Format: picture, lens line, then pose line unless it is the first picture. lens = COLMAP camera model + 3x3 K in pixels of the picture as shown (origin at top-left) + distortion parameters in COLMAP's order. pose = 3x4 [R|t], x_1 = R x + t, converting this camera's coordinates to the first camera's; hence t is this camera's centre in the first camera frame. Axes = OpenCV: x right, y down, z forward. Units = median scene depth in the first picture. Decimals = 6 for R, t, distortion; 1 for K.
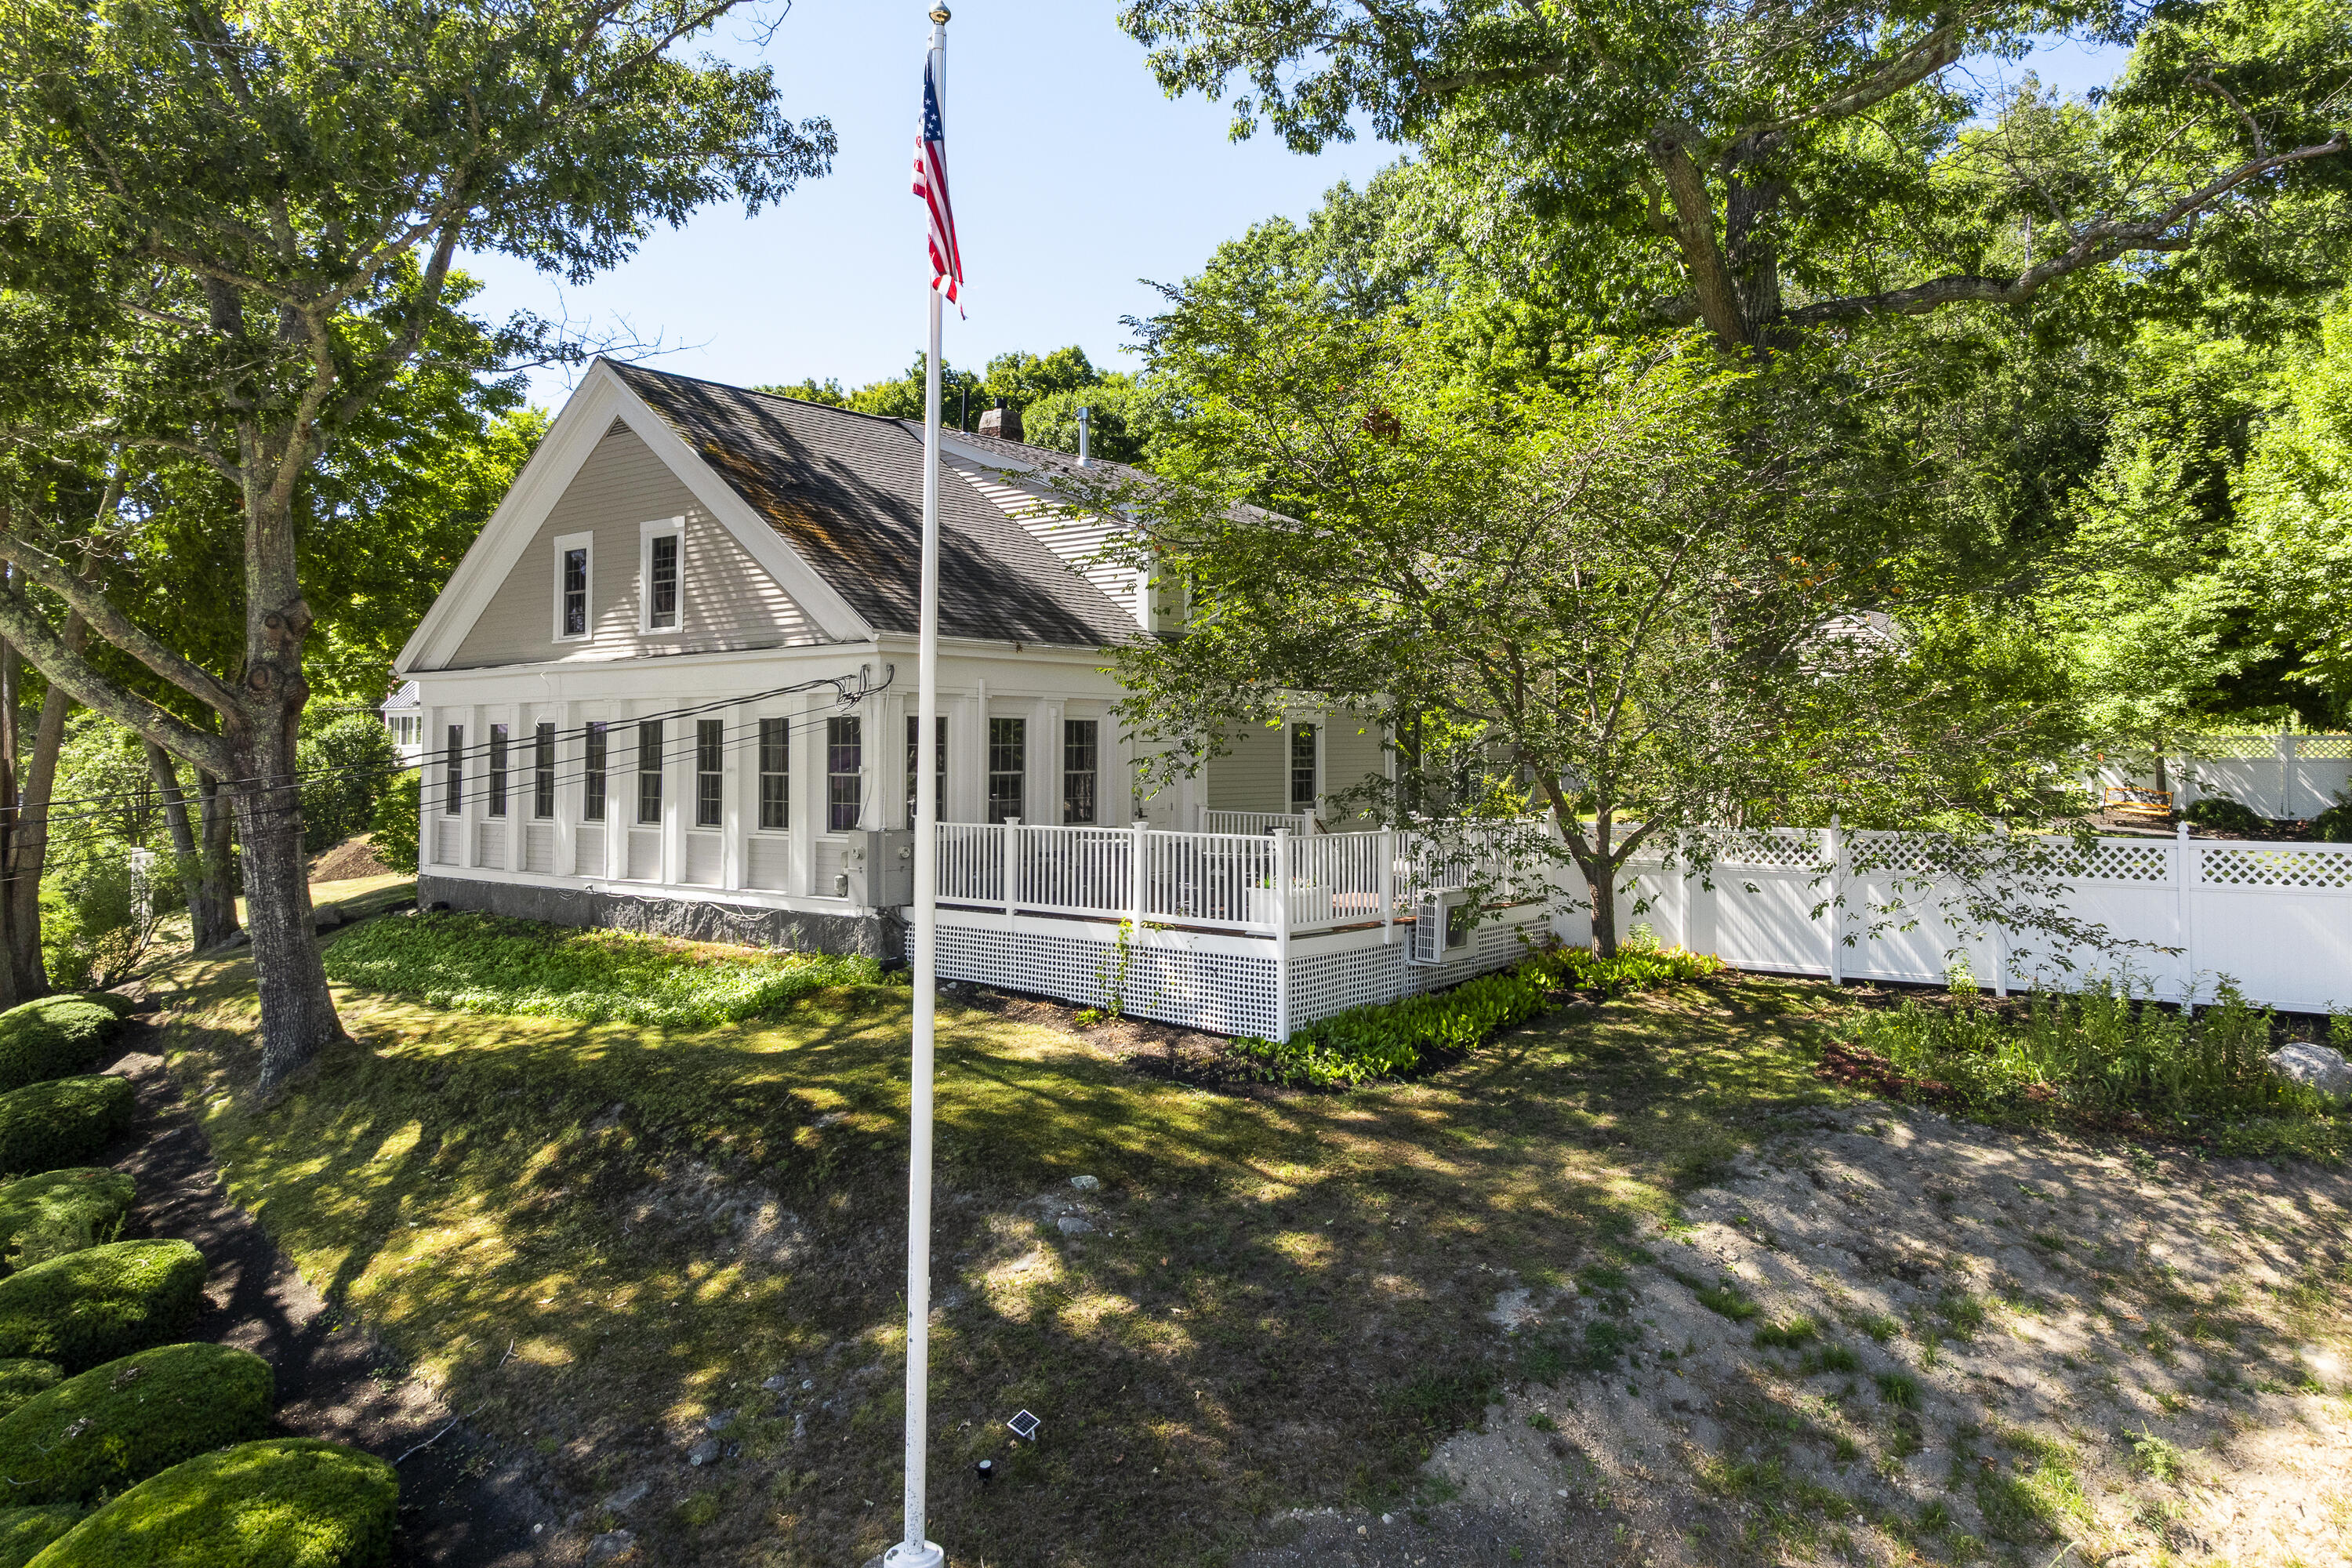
lens RADIAL K [[1506.7, 0, 1176.0], [0, 1506.7, 784.0], [0, 0, 1]] dist [-0.018585, 0.016162]
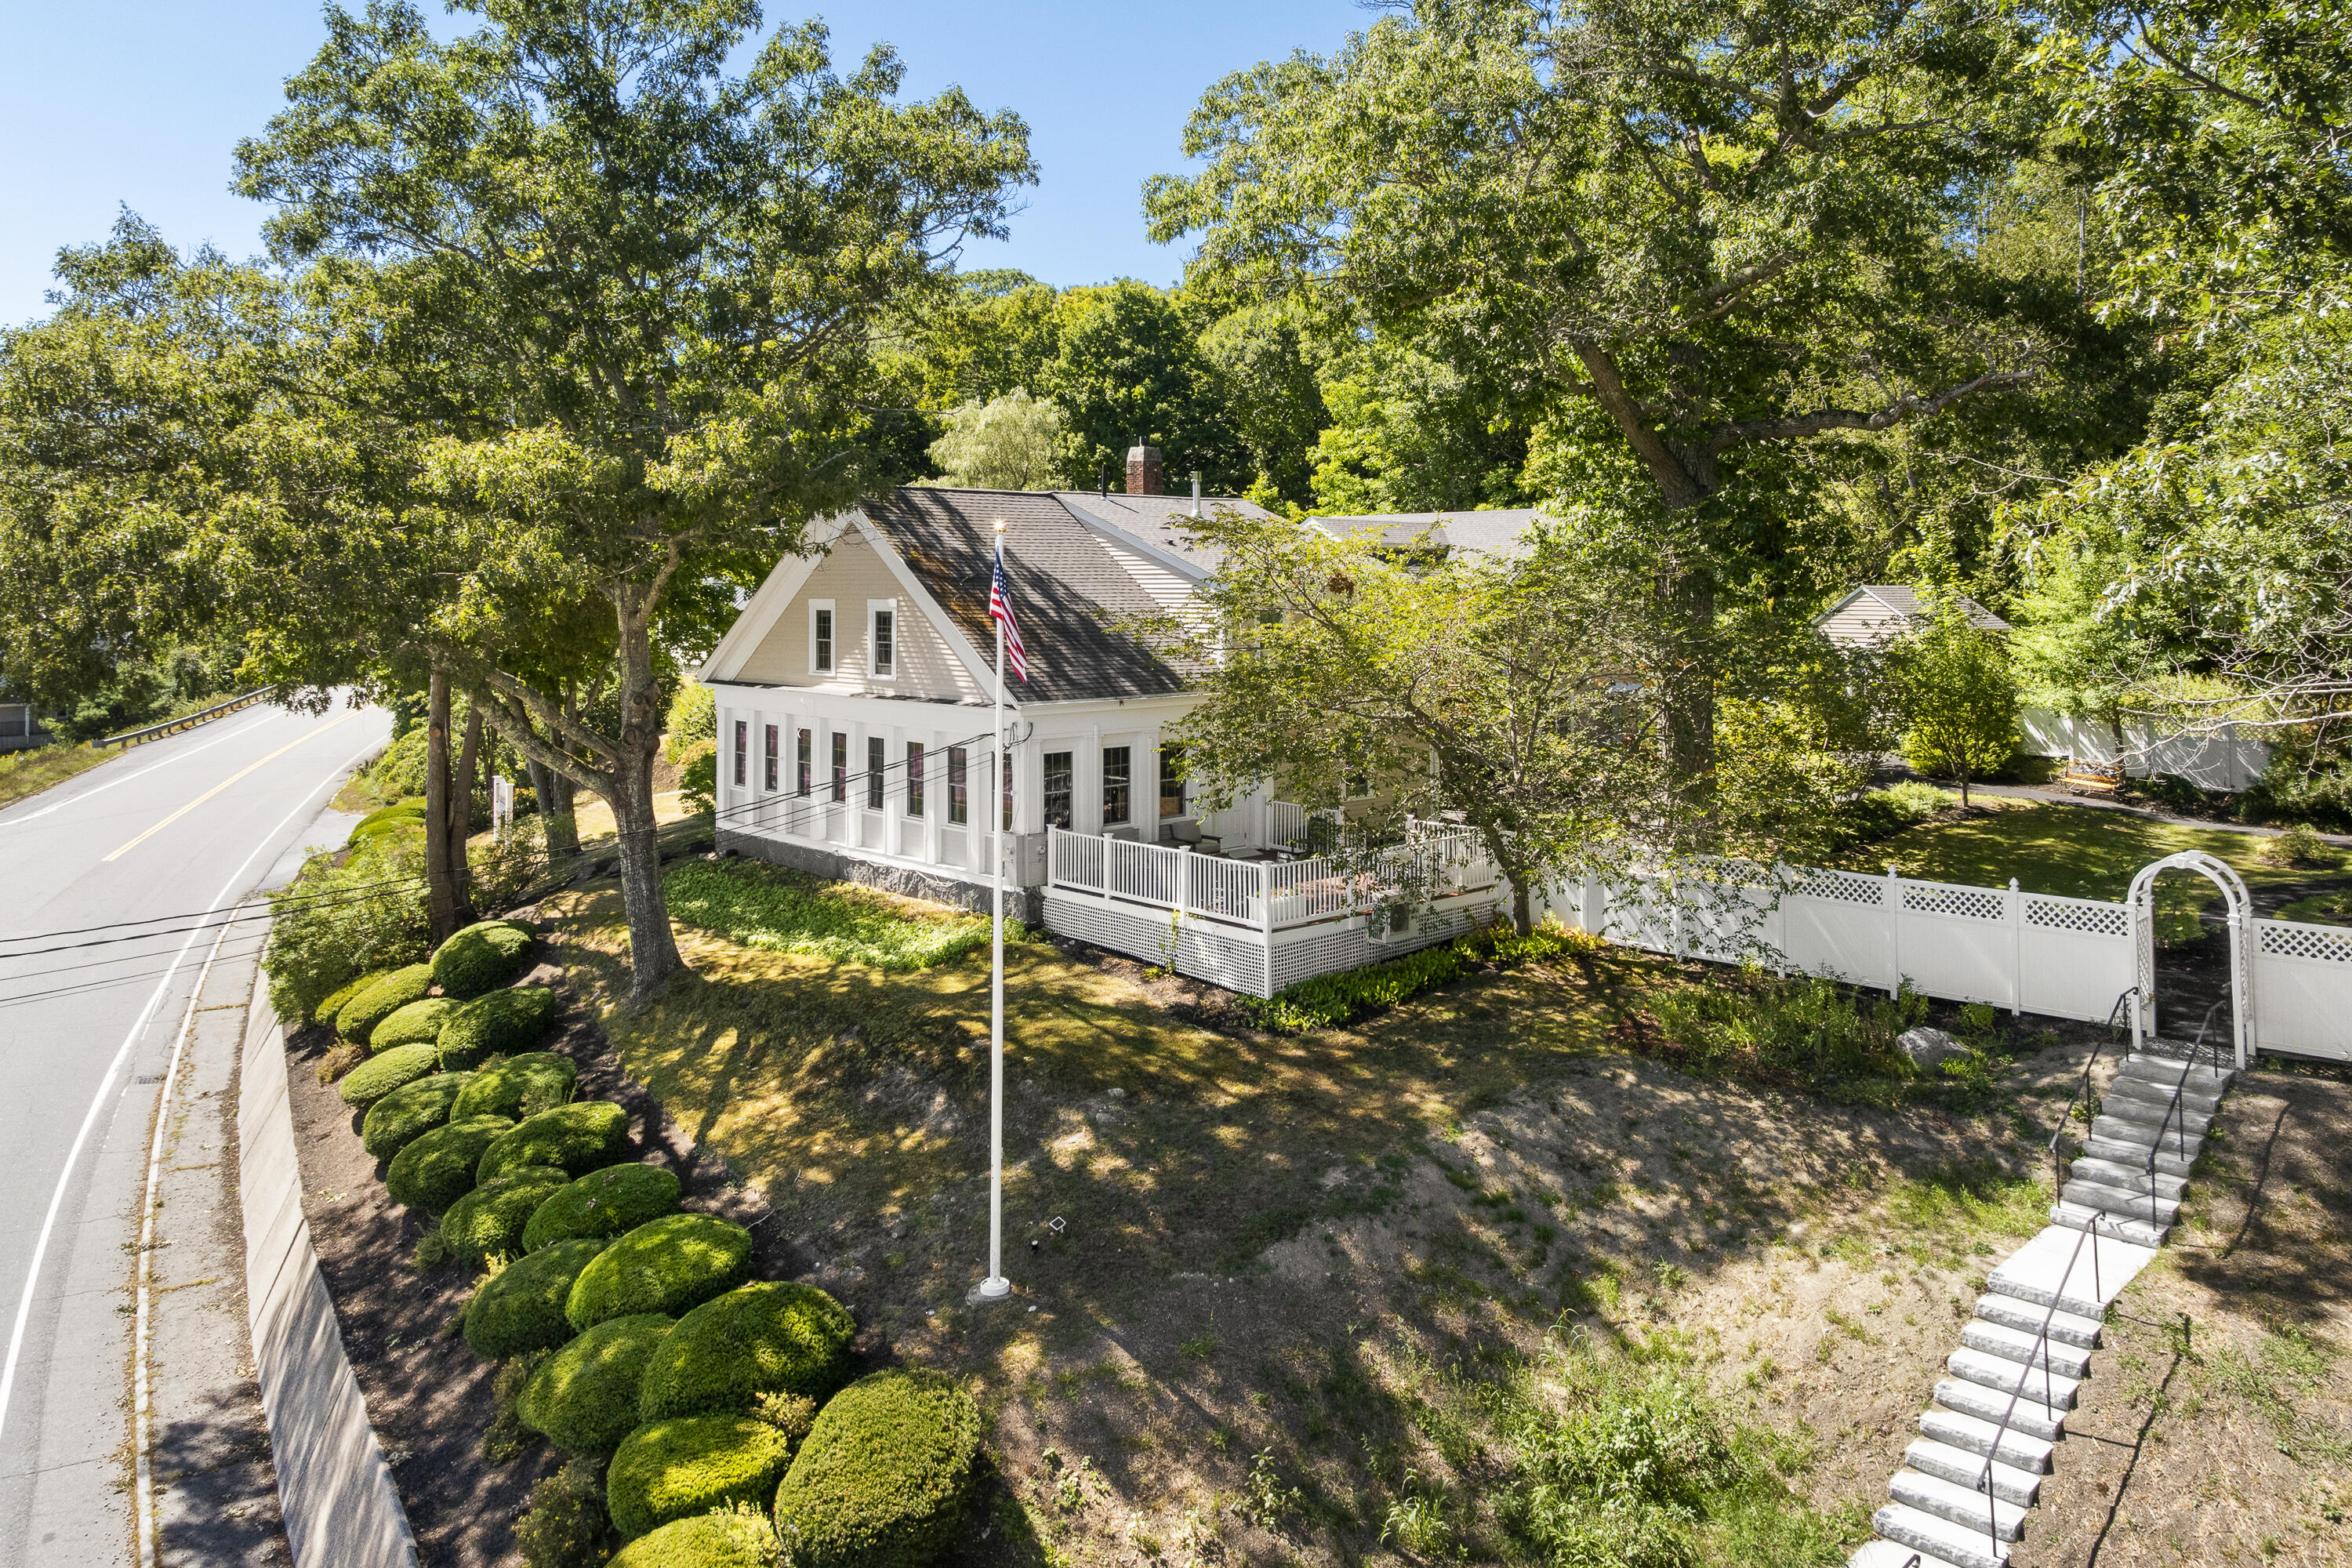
lens RADIAL K [[1635.8, 0, 1175.5], [0, 1635.8, 603.6], [0, 0, 1]] dist [-0.000292, 0.001046]
pose [[0.986708, -0.009558, -0.162222, 0.240650], [0.010322, 0.999939, 0.003871, -0.228171], [0.162175, -0.005494, 0.986747, -0.633510]]
